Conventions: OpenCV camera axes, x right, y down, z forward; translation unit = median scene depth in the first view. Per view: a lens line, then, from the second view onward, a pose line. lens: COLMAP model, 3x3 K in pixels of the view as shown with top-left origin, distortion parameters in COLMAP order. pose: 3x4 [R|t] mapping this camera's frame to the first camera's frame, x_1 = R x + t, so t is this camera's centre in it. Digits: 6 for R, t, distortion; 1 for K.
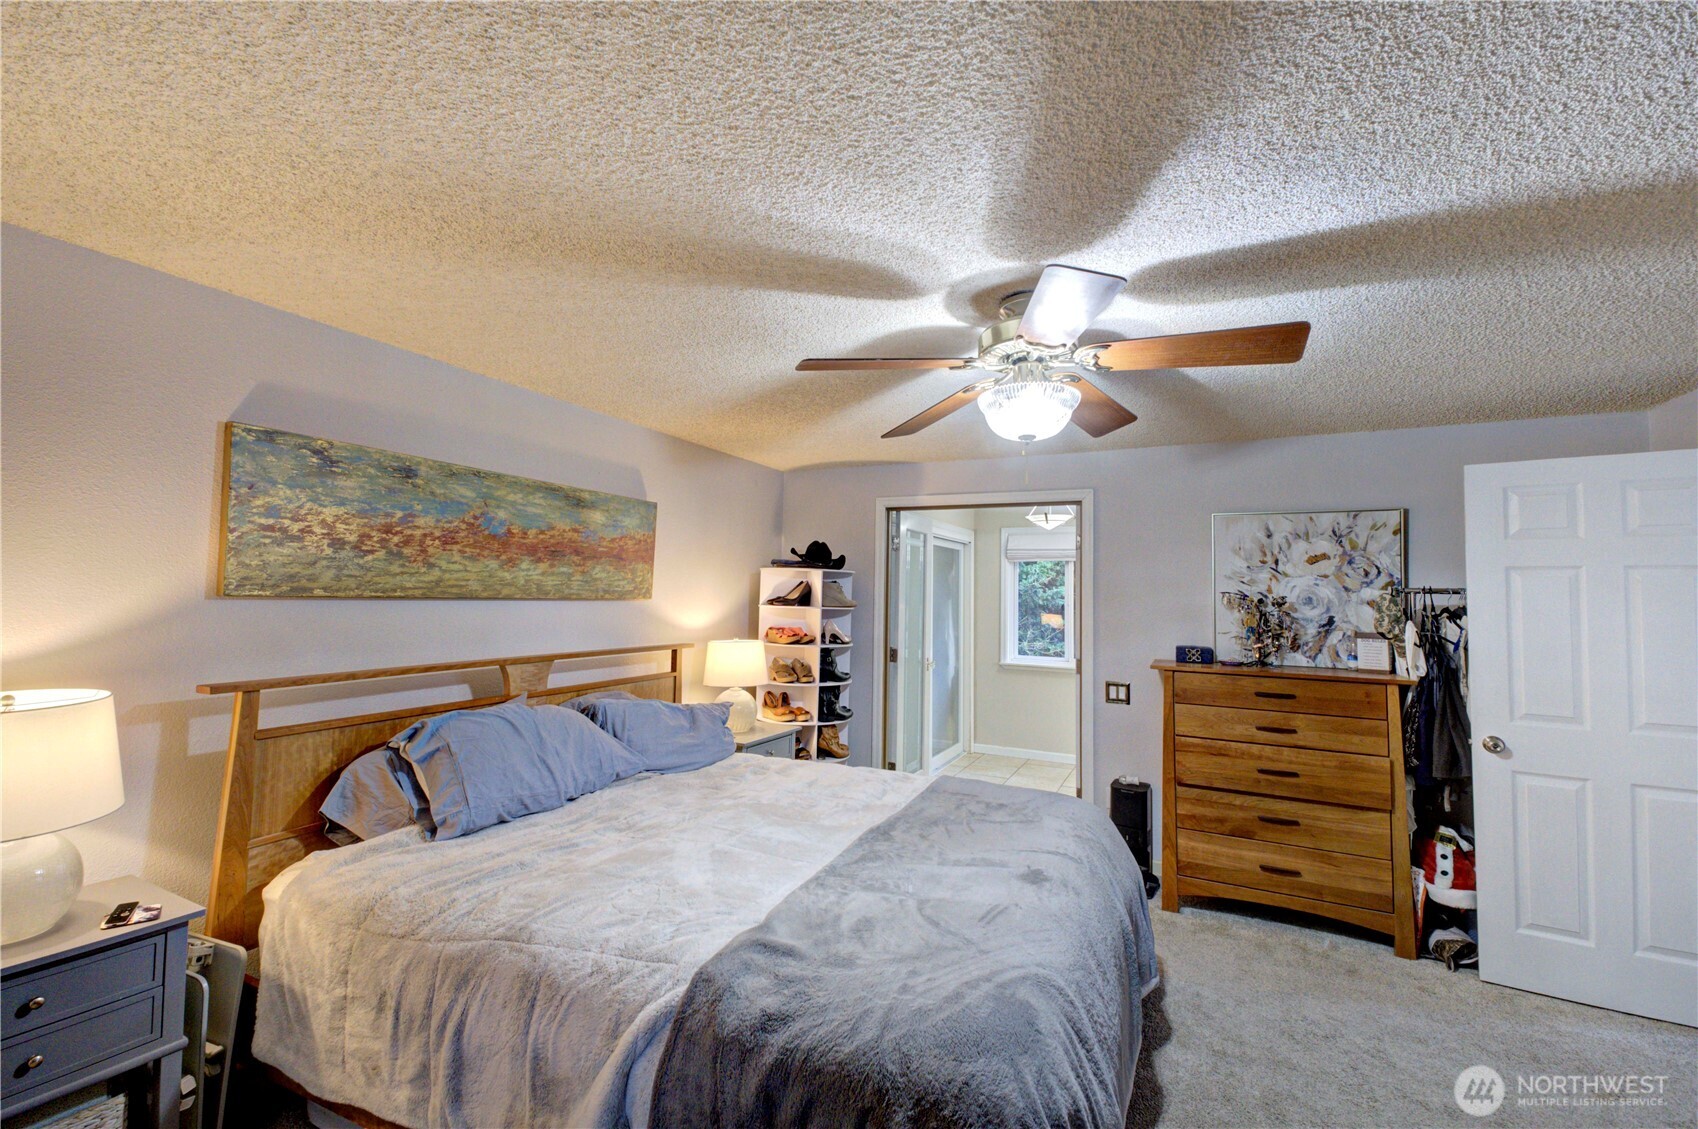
lens RADIAL K [[720.7, 0, 843.0], [0, 720.7, 555.7], [0, 0, 1]] dist [0.033403, -0.000301]
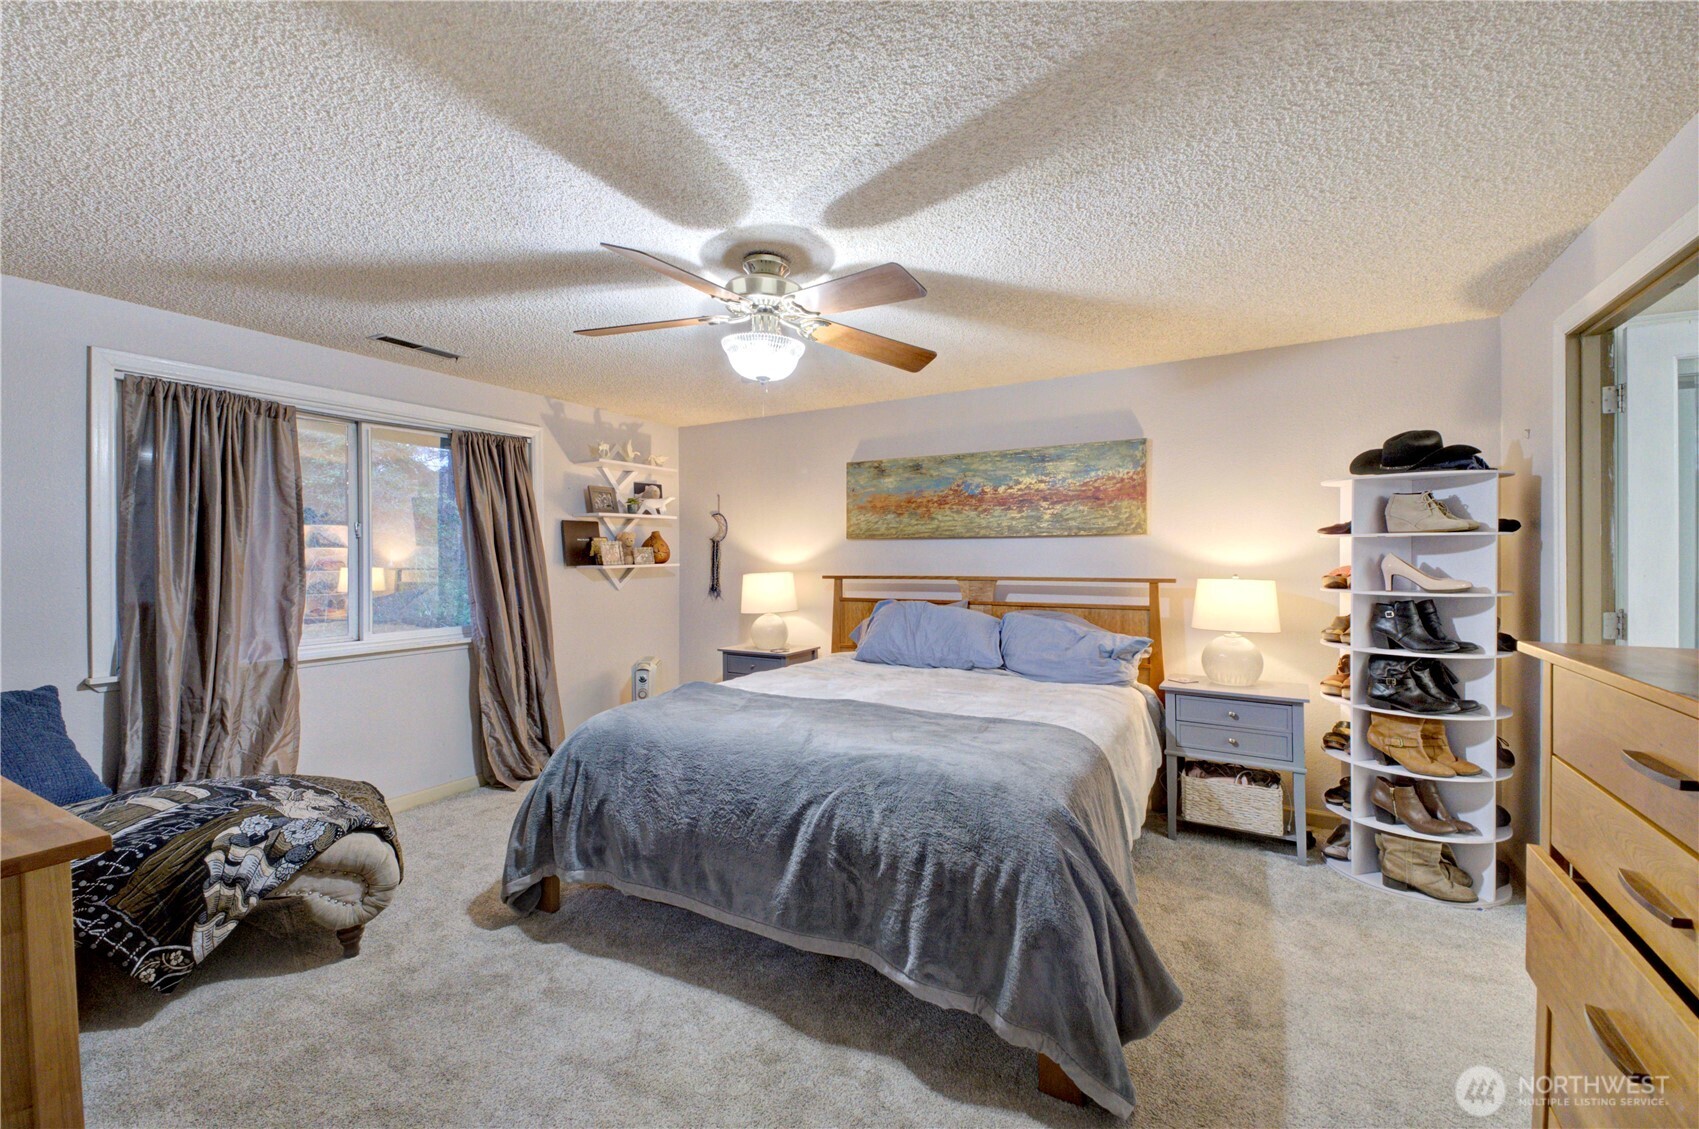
lens RADIAL K [[706.5, 0, 843.9], [0, 706.5, 560.6], [0, 0, 1]] dist [0.065238, -0.030104]
pose [[-0.073102, -0.013075, -0.997239, 0.989525], [0.057150, 0.998216, -0.017277, 0.116317], [0.995686, -0.058255, -0.072224, 0.832605]]
